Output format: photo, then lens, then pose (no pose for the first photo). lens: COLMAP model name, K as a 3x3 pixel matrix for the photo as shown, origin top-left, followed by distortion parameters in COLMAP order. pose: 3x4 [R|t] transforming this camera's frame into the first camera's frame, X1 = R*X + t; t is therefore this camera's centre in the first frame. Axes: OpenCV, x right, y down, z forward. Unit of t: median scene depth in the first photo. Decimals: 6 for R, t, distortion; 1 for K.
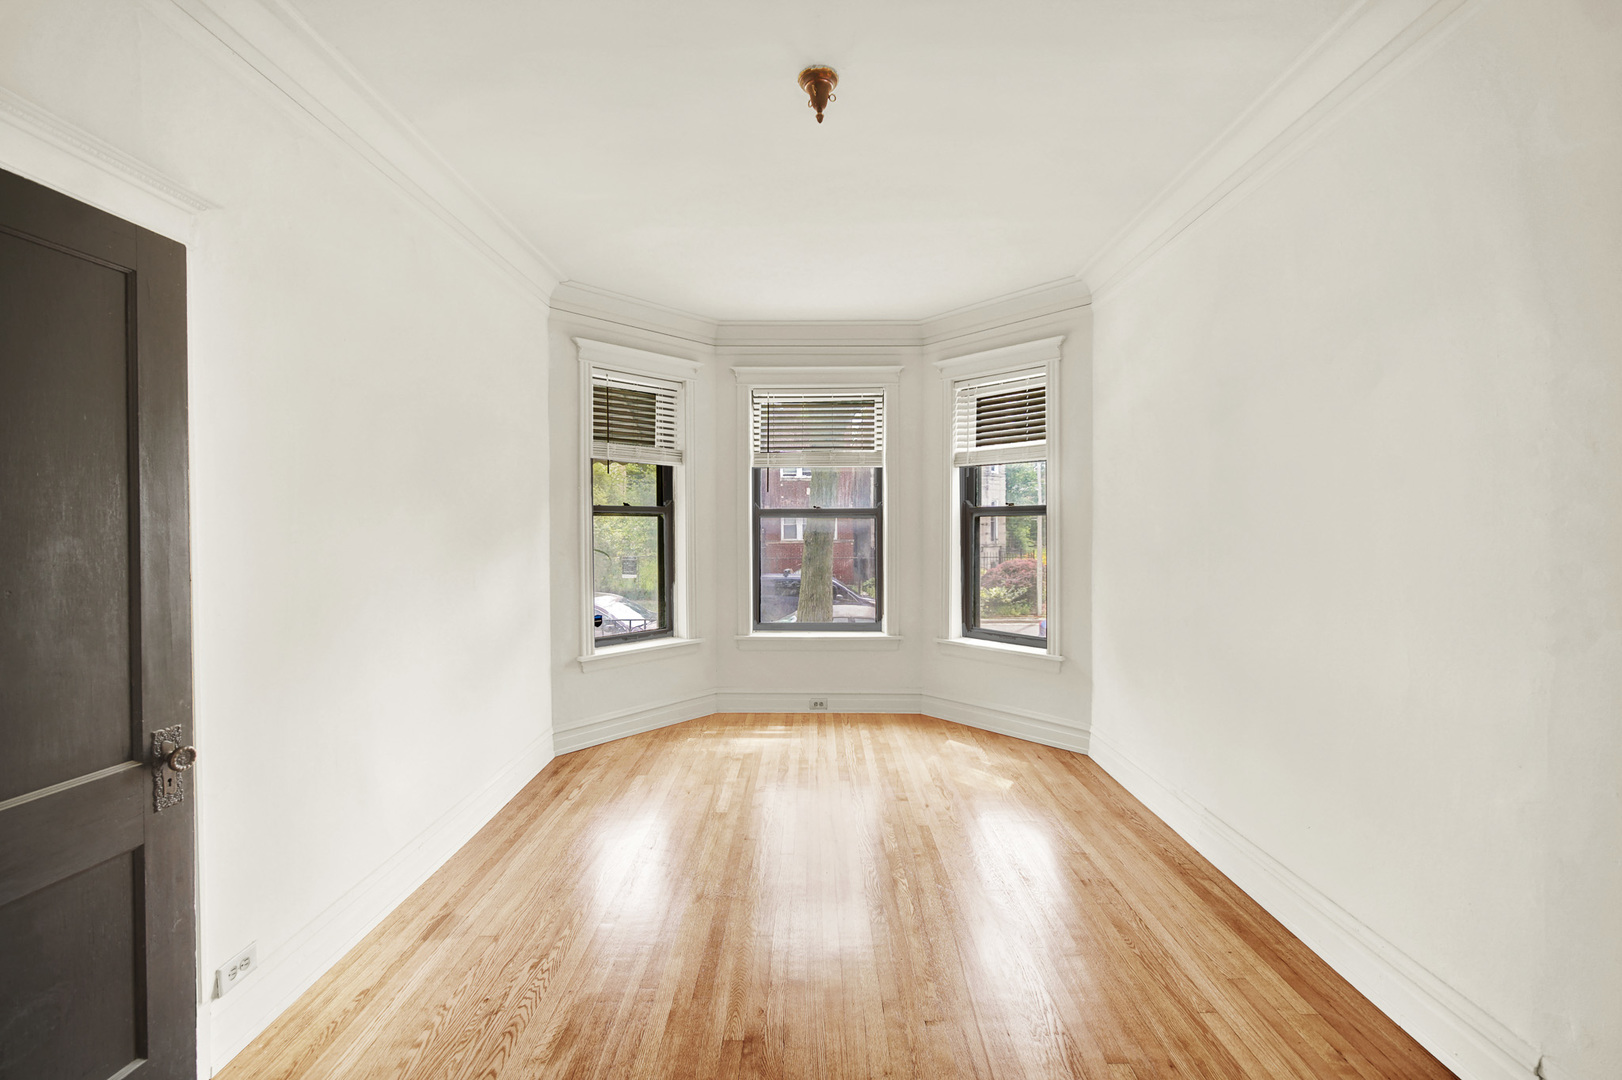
lens RADIAL K [[662.7, 0, 806.3], [0, 662.7, 534.1], [0, 0, 1]] dist [0.000400, 0.000732]
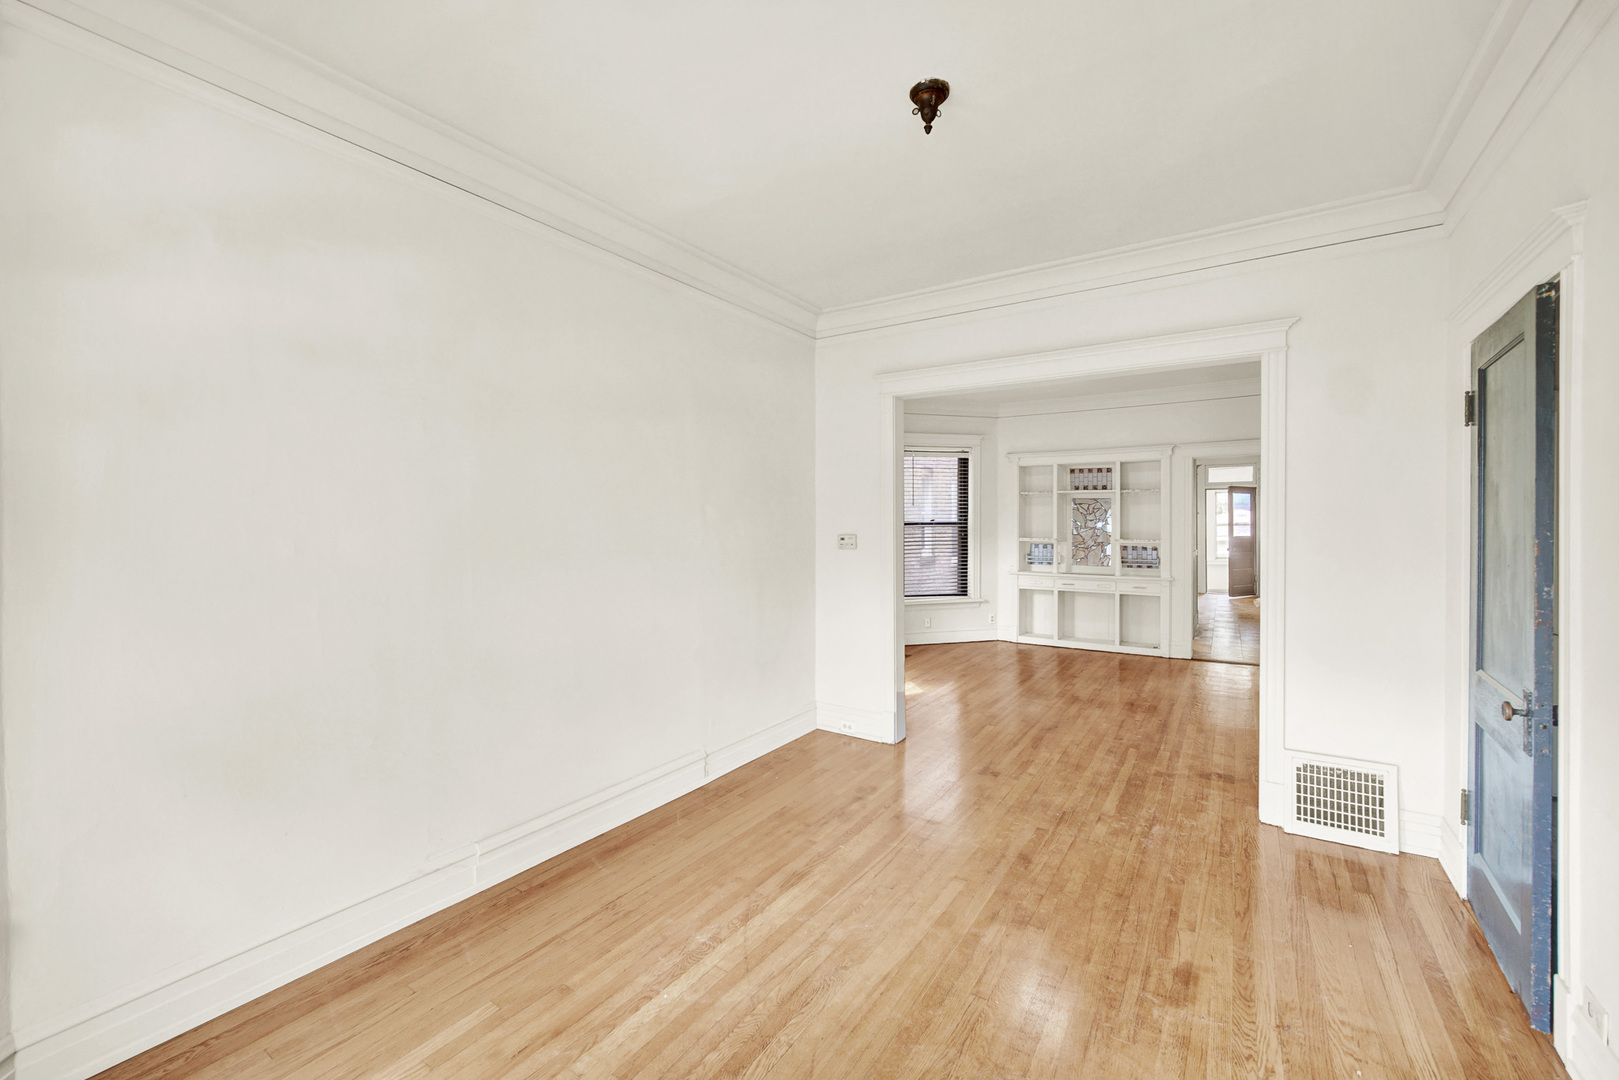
lens RADIAL K [[661.5, 0, 807.0], [0, 661.5, 532.1], [0, 0, 1]] dist [0.000400, 0.000732]
pose [[-0.843957, 0.002419, 0.536405, -0.349013], [0.014084, 0.999745, 0.017650, -0.034876], [-0.536225, 0.022450, -0.843776, 1.884898]]
